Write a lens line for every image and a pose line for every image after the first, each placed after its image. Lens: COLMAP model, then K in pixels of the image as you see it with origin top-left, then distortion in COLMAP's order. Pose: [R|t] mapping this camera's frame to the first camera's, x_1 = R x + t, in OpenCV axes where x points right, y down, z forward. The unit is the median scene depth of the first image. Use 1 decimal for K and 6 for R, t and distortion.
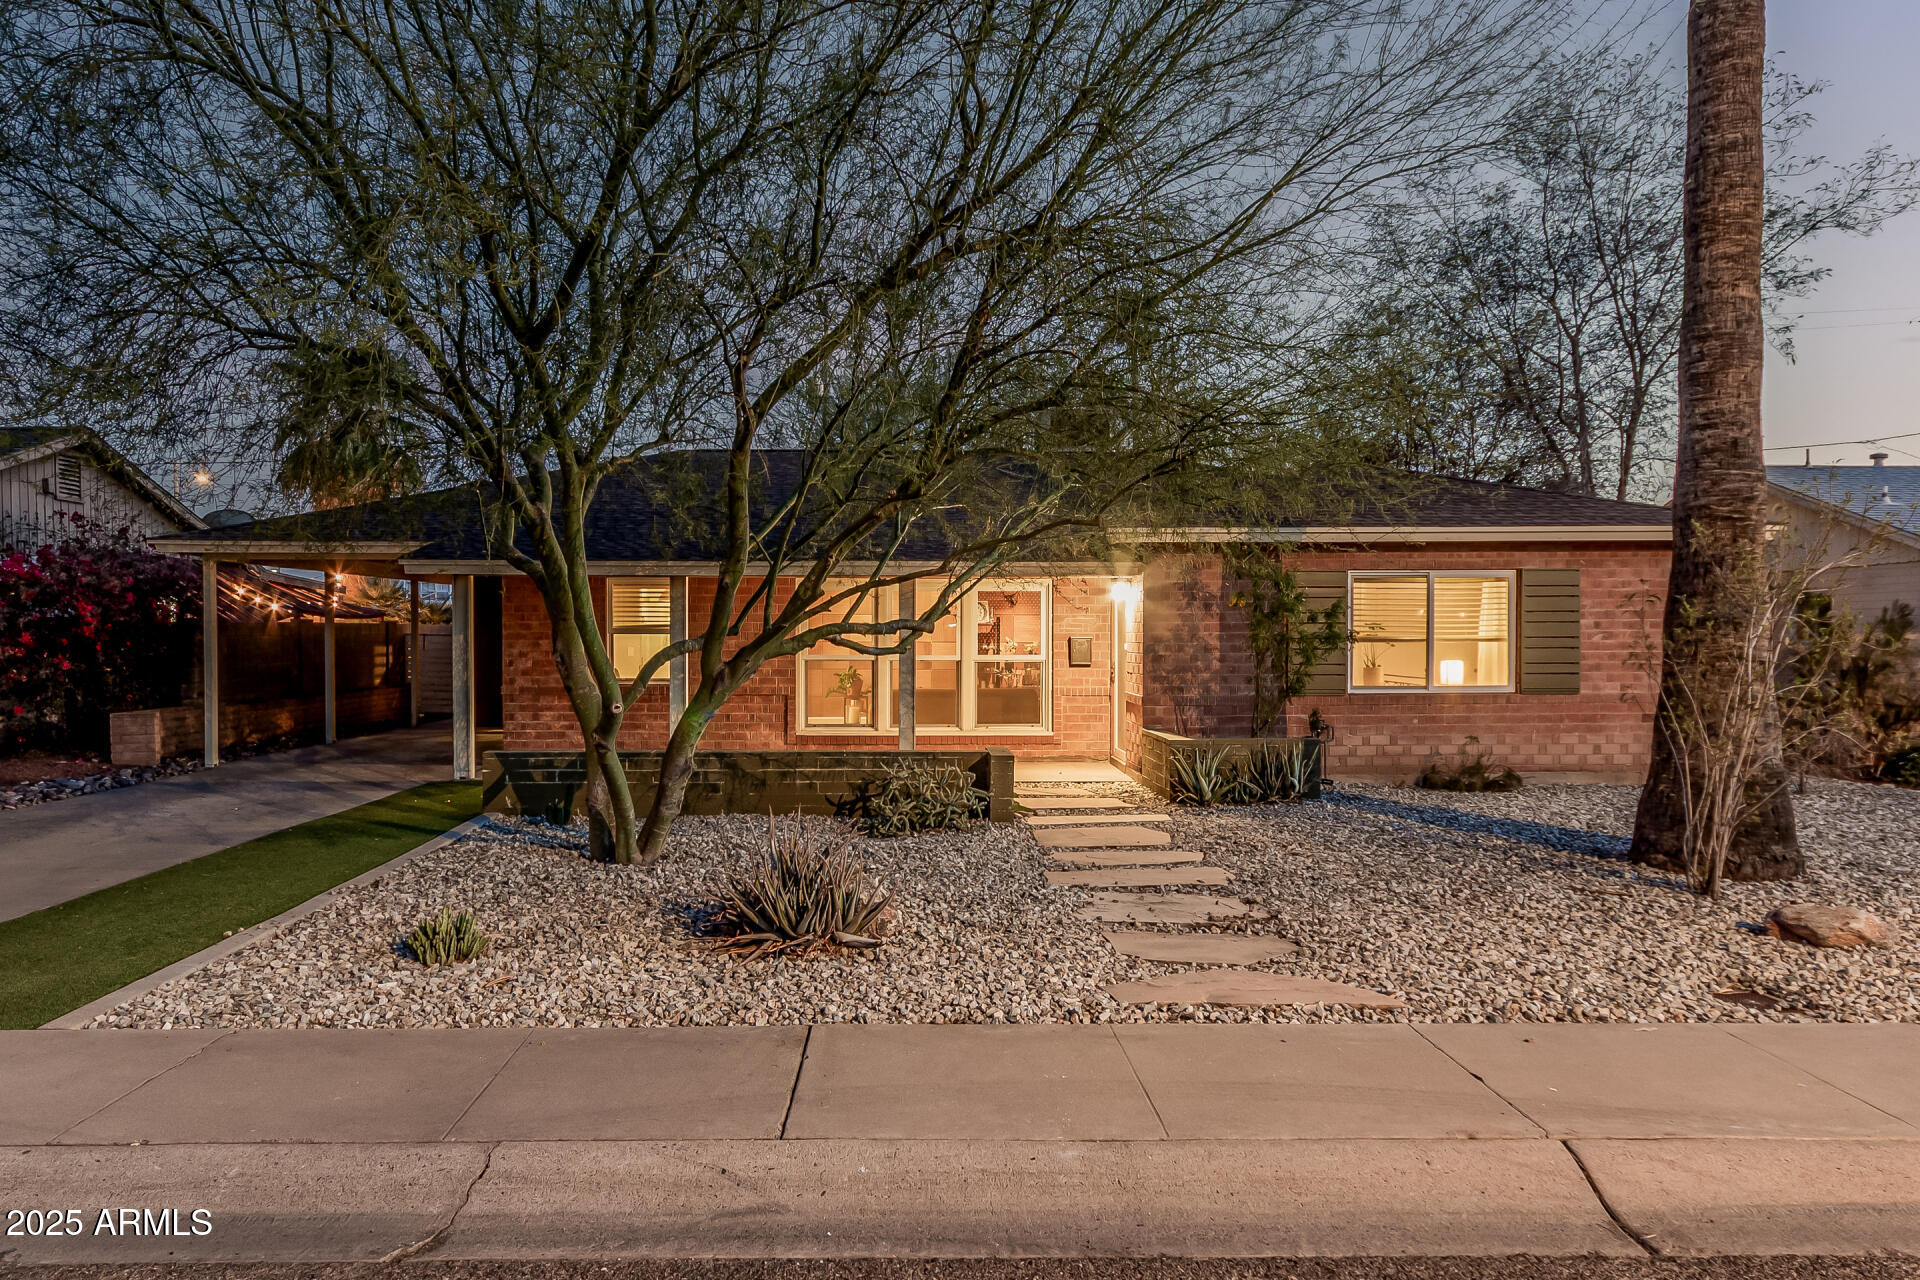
lens RADIAL K [[886.0, 0, 967.7], [0, 886.0, 637.5], [0, 0, 1]] dist [0.006038, -0.000164]
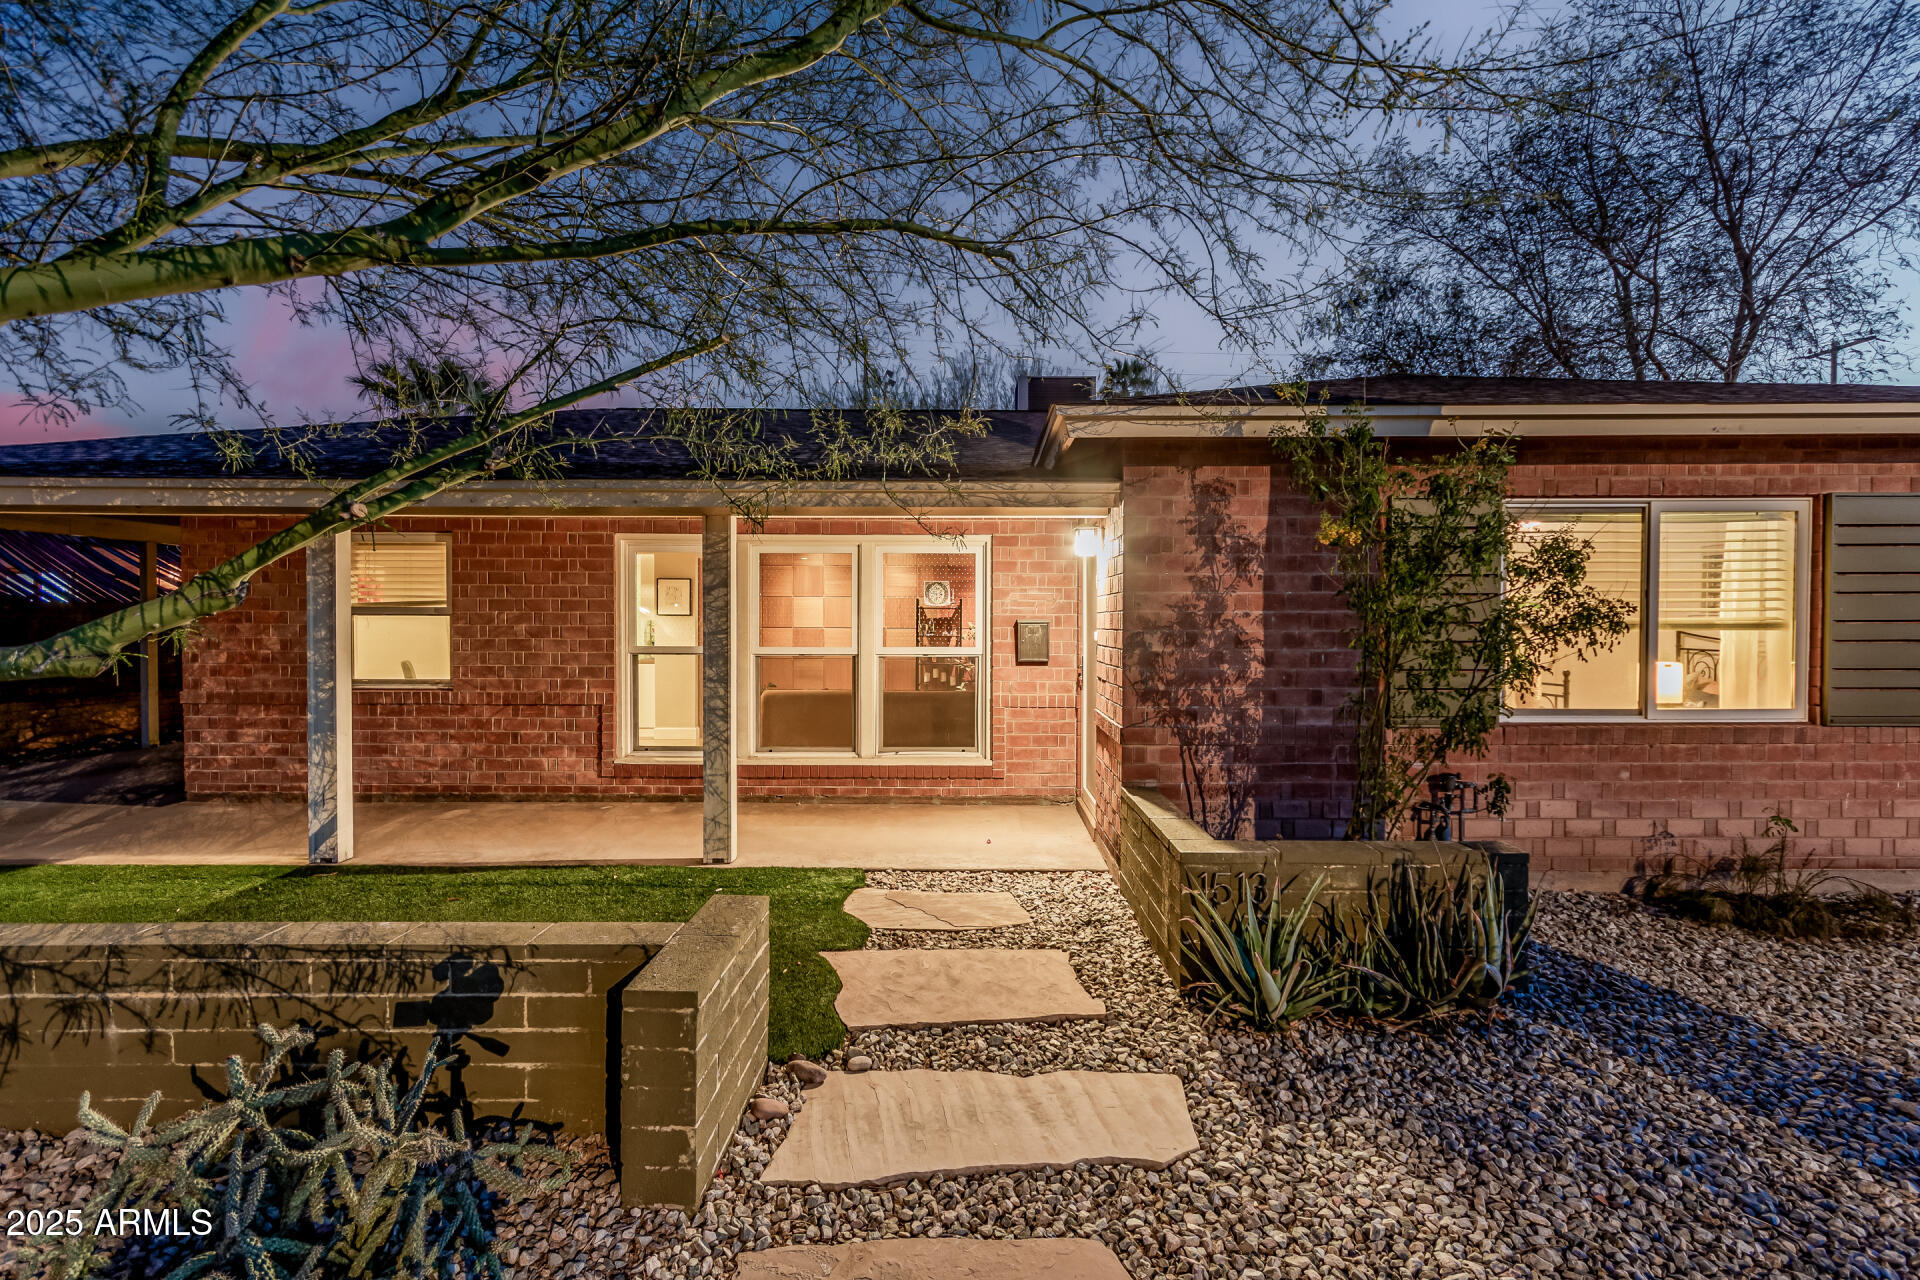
lens RADIAL K [[759.3, 0, 962.7], [0, 759.3, 632.3], [0, 0, 1]] dist [0.000000, -0.000059]
pose [[0.999762, 0.002128, -0.021694, 0.107120], [-0.001895, 0.999940, 0.010748, 0.002575], [0.021716, -0.010704, 0.999707, 0.520127]]
